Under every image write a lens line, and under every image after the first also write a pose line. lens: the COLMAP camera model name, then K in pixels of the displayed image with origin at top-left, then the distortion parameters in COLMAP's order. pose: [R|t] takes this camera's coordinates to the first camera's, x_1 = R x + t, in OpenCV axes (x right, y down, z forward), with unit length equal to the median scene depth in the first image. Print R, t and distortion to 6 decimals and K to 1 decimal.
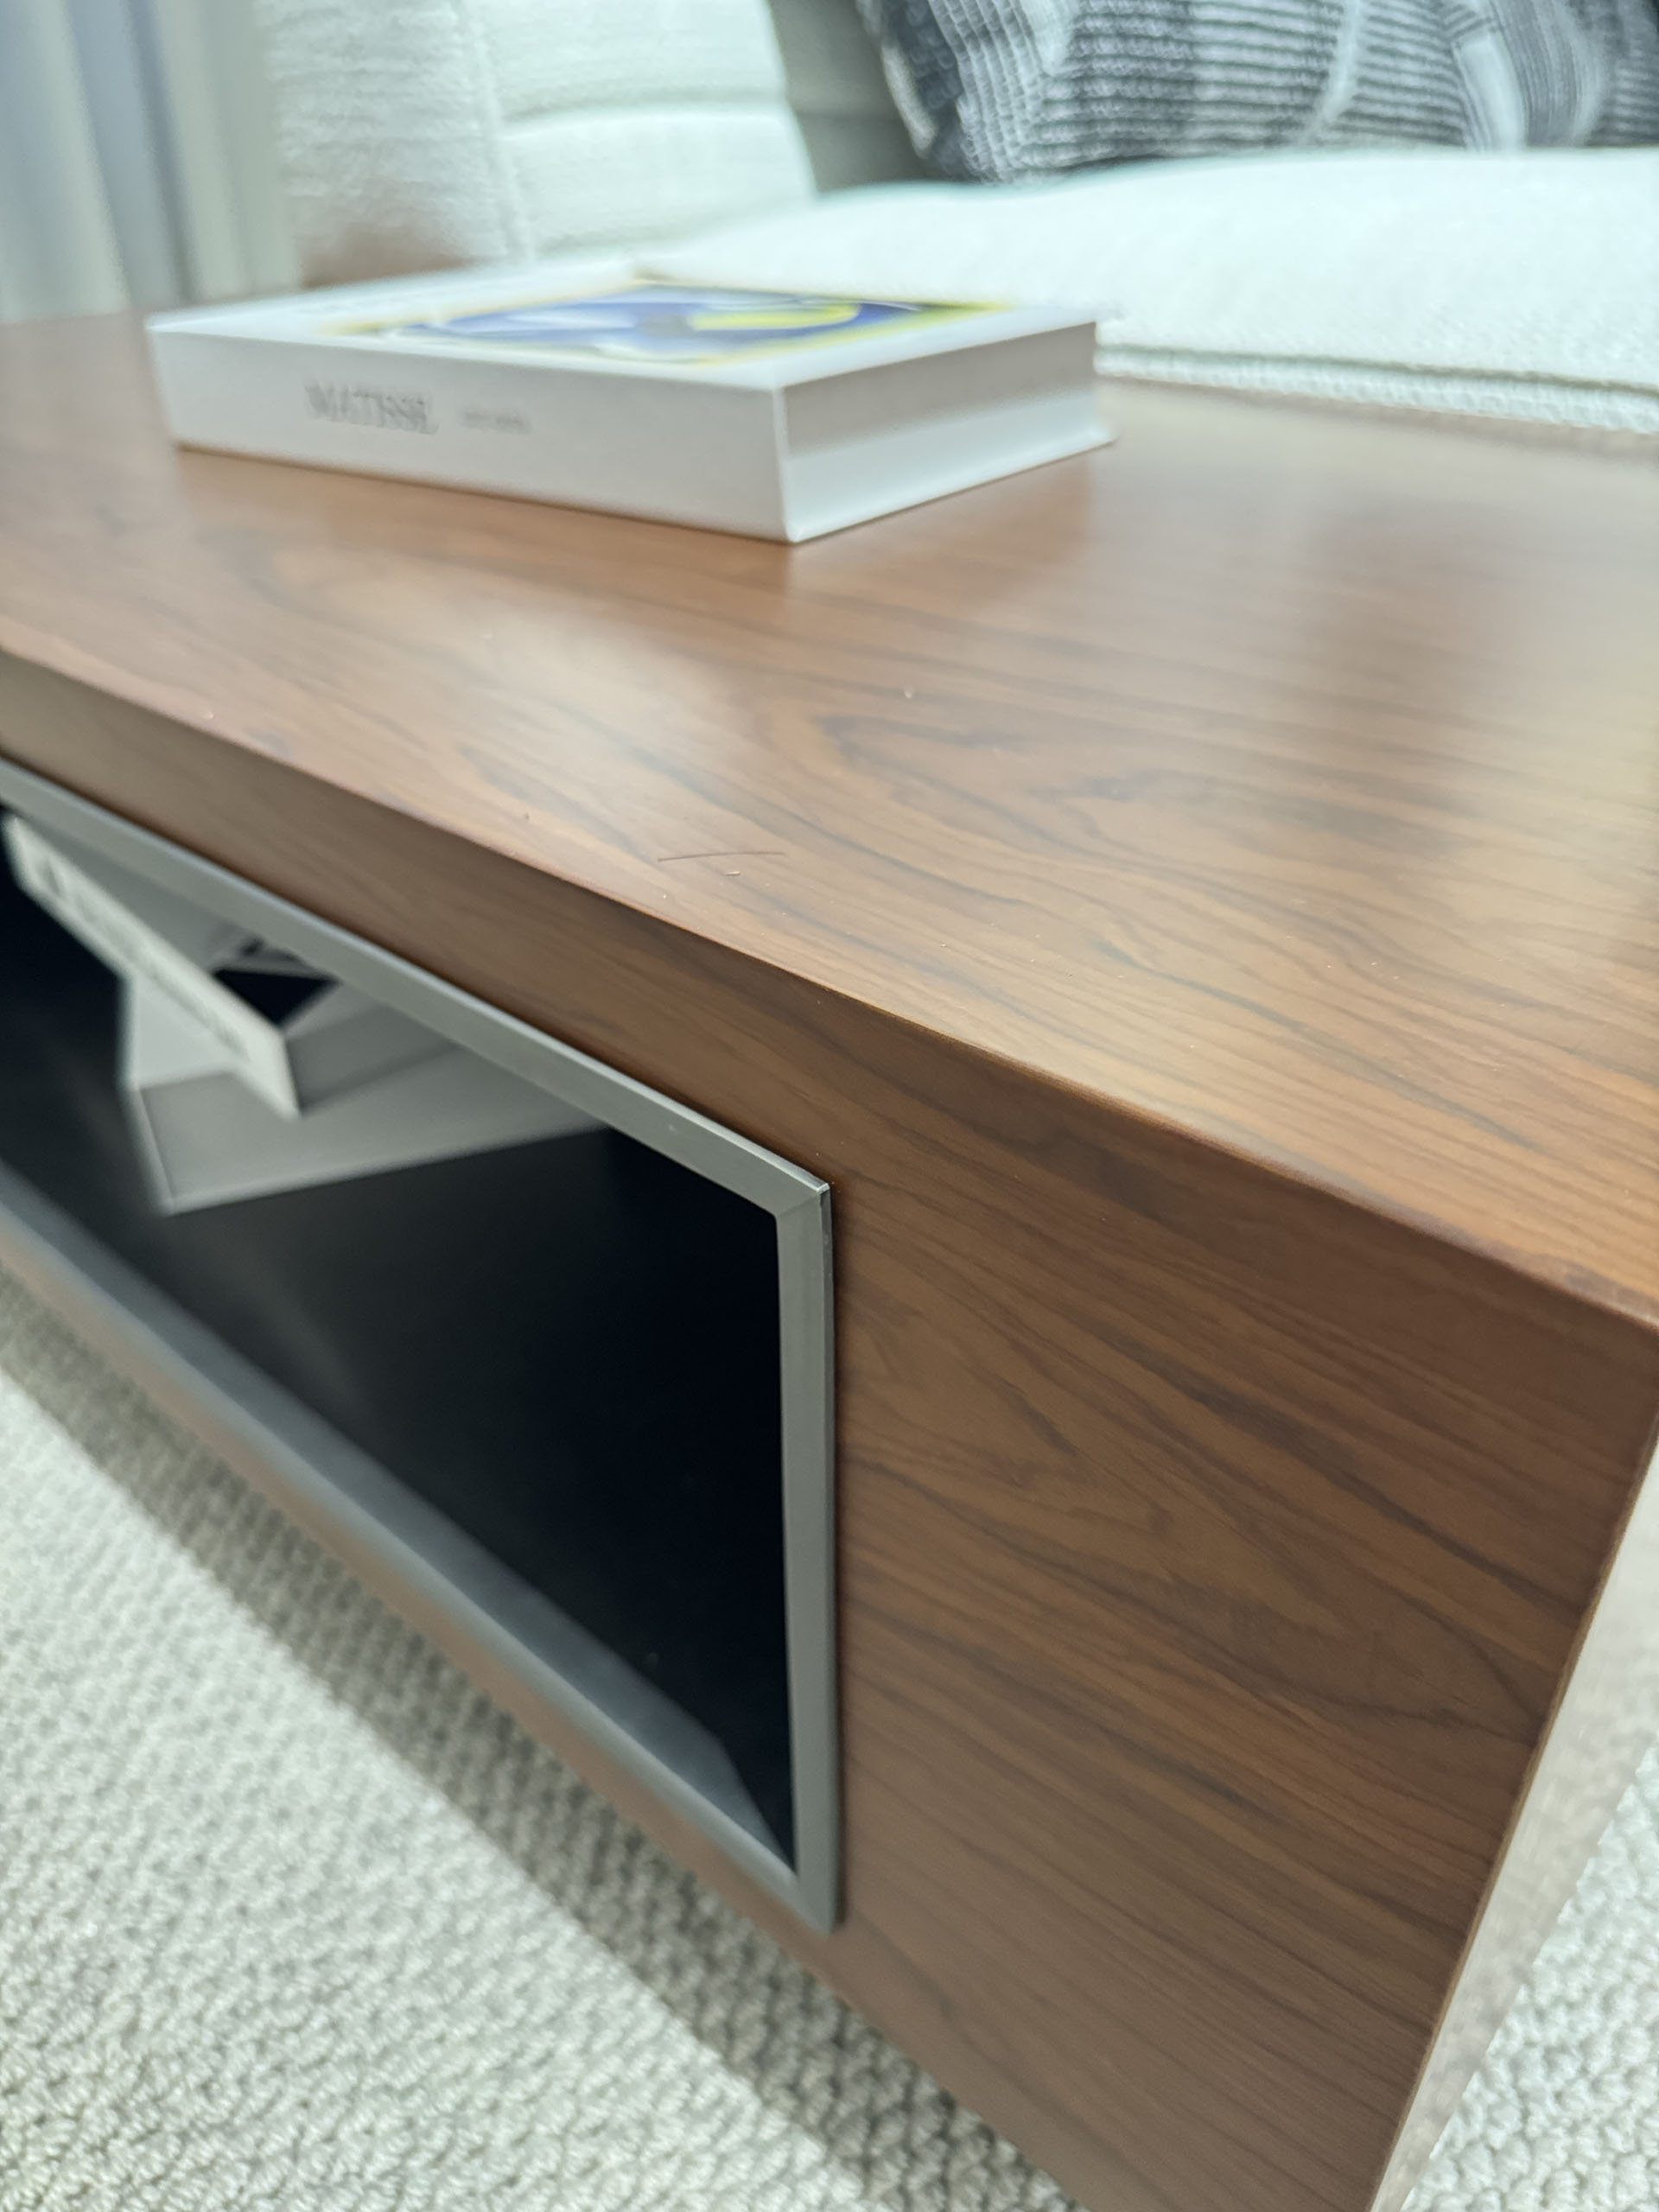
lens RADIAL K [[1640.9, 0, 829.5], [0, 1640.9, 1106.0], [0, 0, 1]] dist [-0.029854, -0.002480]
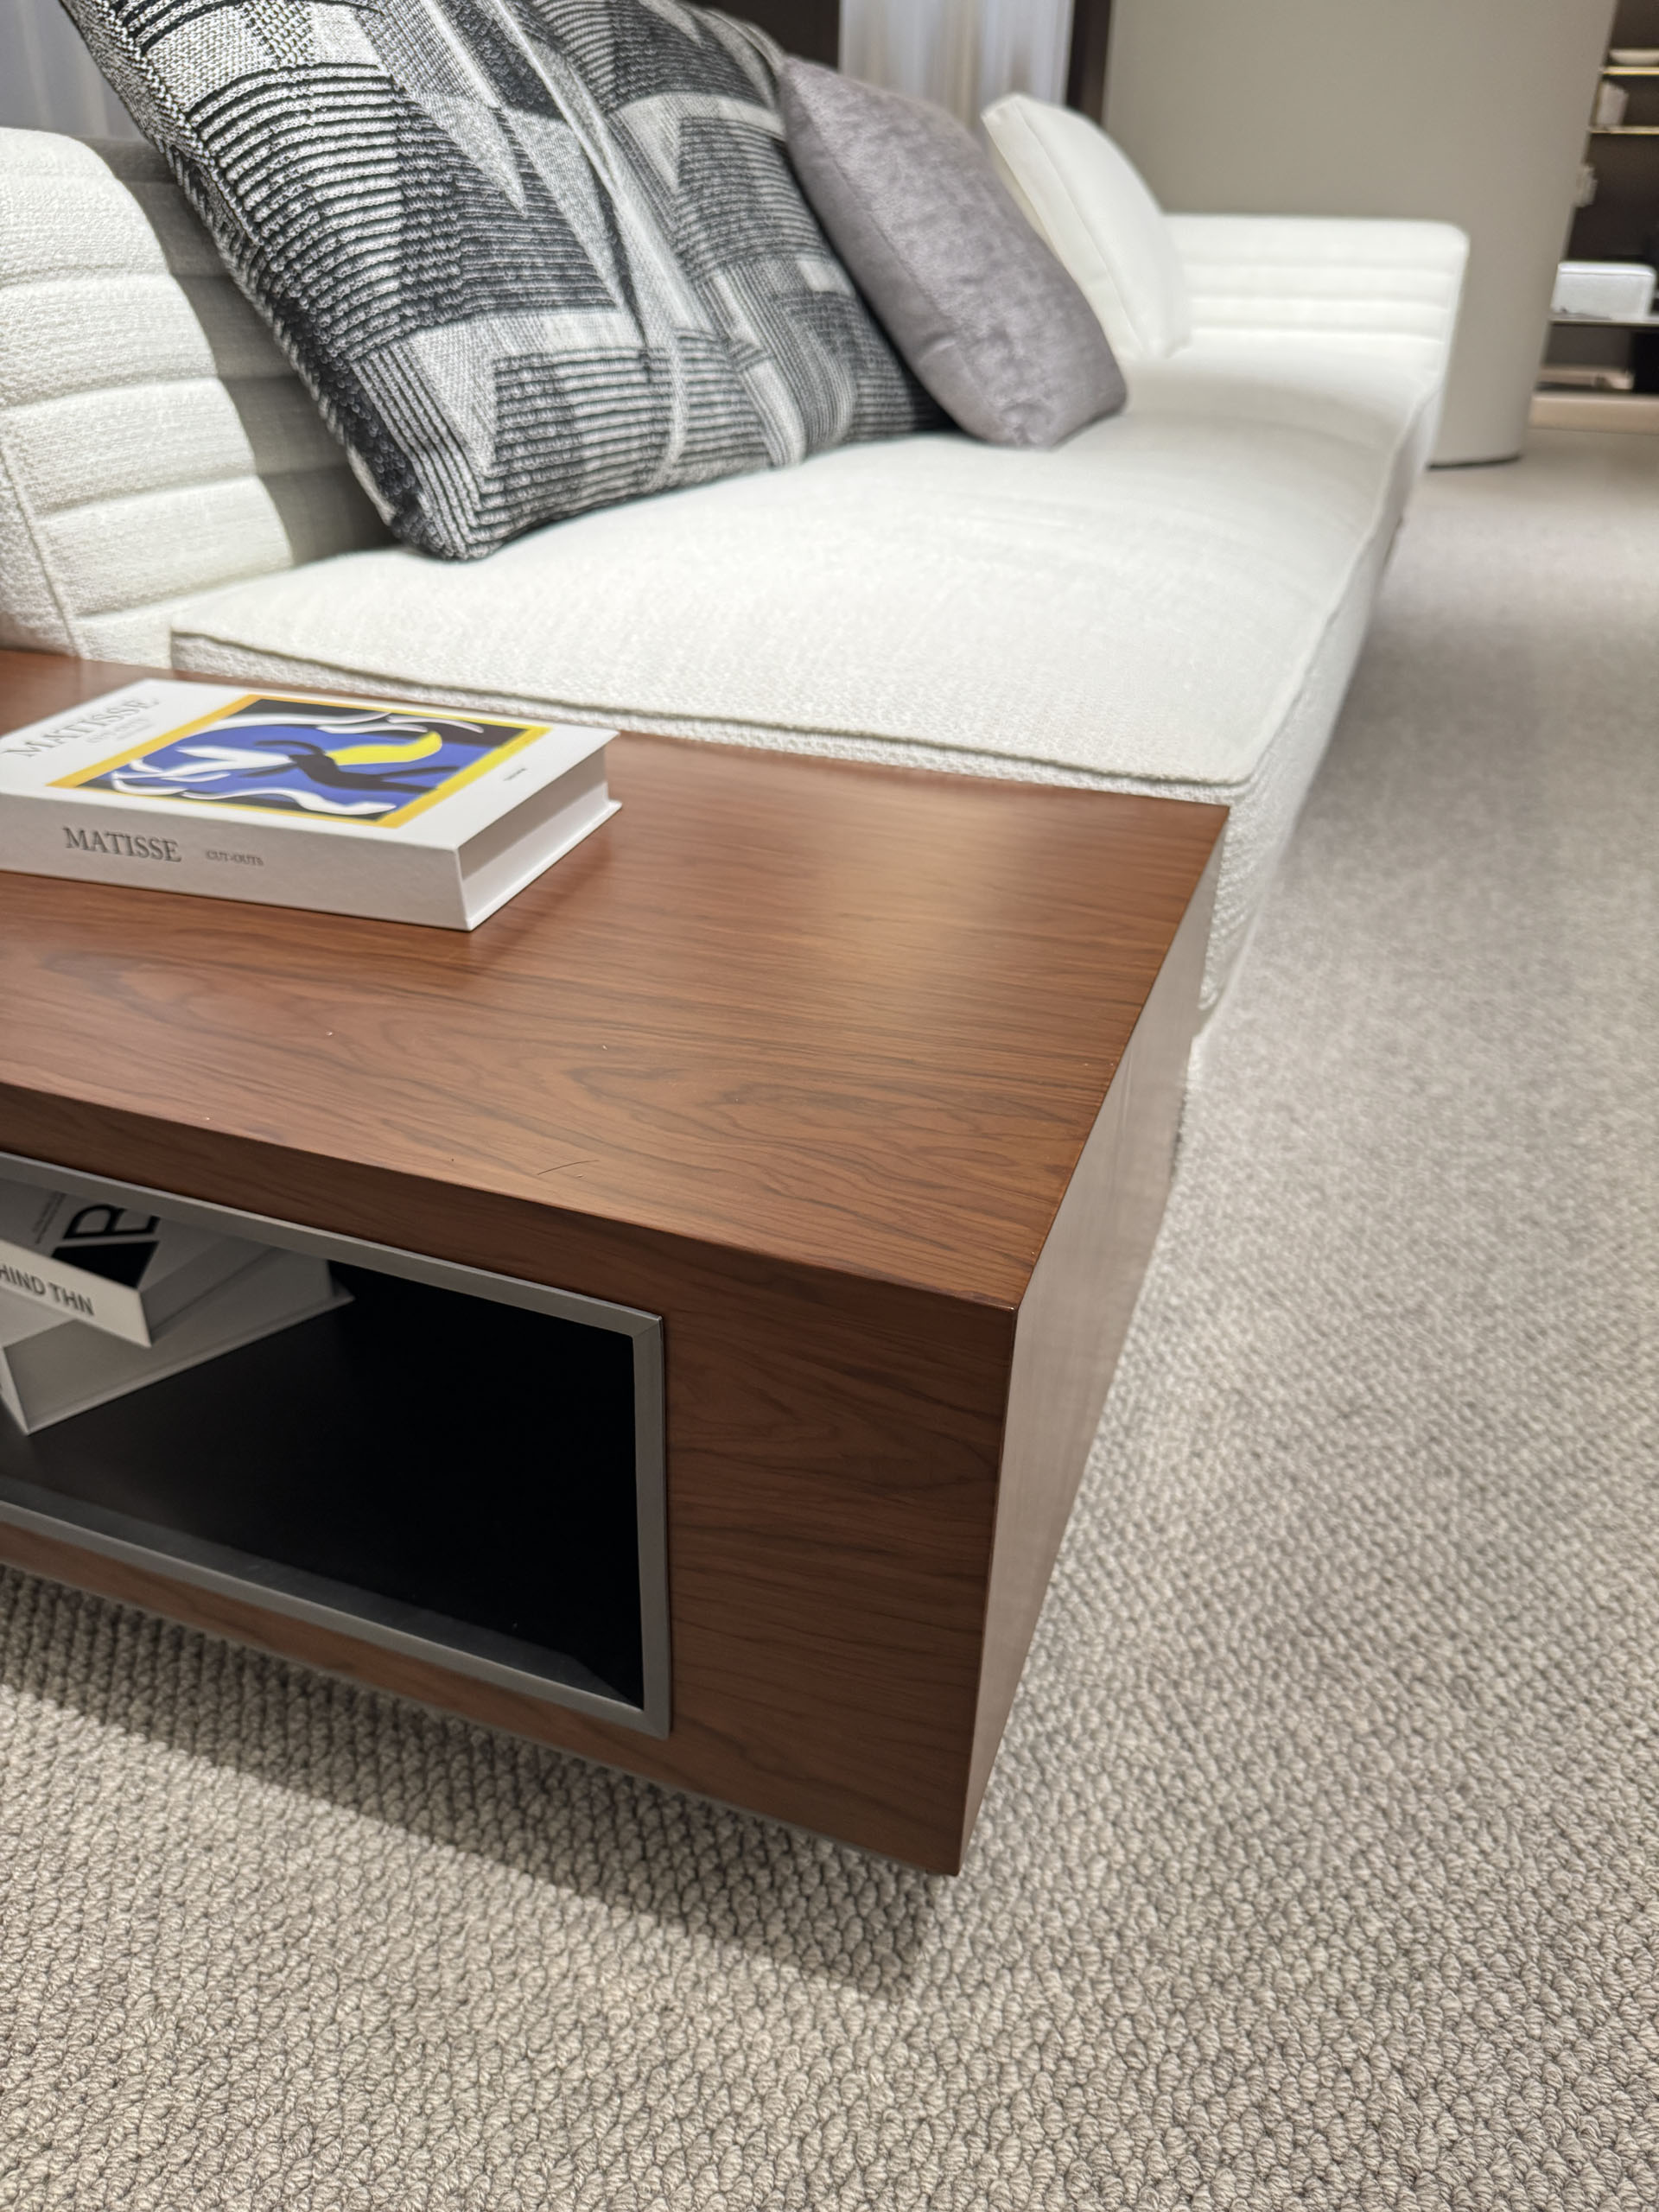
lens RADIAL K [[1582.8, 0, 829.5], [0, 1582.8, 1106.0], [0, 0, 1]] dist [0.038411, -0.088795]
pose [[0.925822, -0.154089, 0.345123, -0.225813], [0.170823, 0.985130, -0.018409, -0.071569], [-0.337154, 0.075998, 0.938377, -0.504468]]
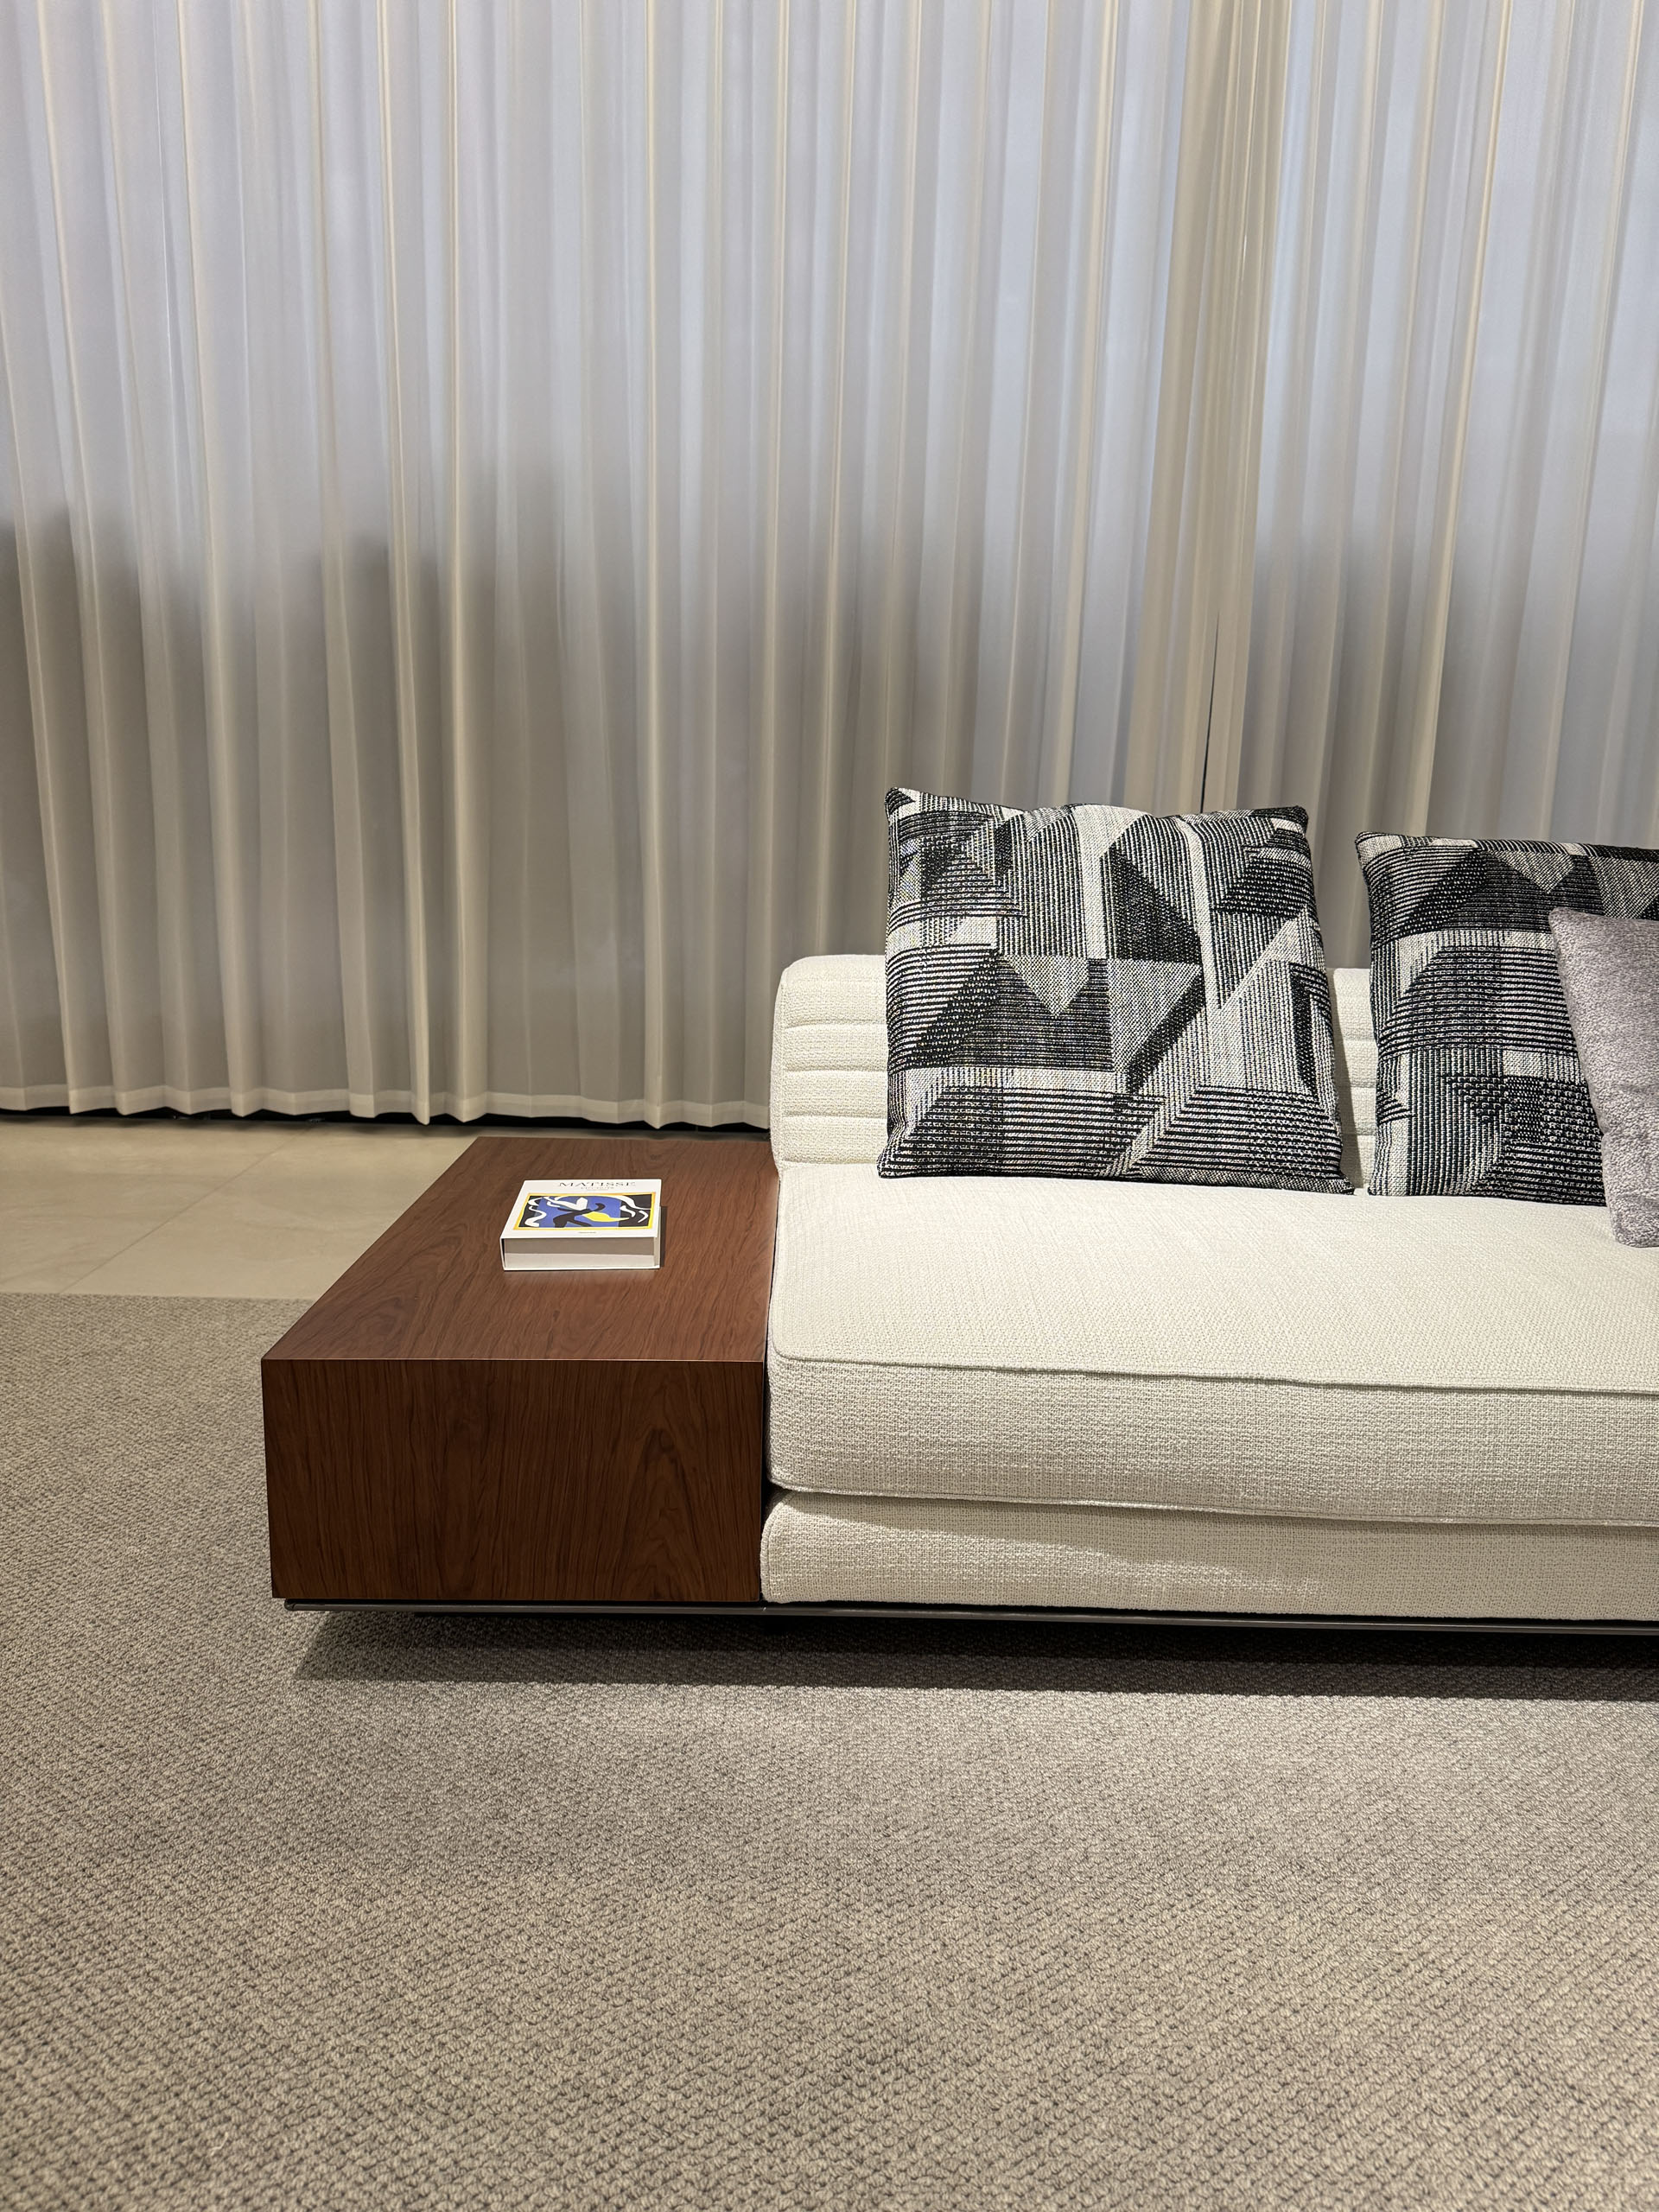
lens RADIAL K [[1560.7, 0, 832.9], [0, 1560.7, 1068.0], [0, 0, 1]] dist [0.062965, -0.084613]
pose [[0.660199, 0.151073, -0.735741, 3.135198], [-0.420129, 0.886263, -0.195012, -0.325905], [0.622599, 0.437853, 0.648580, -1.254319]]
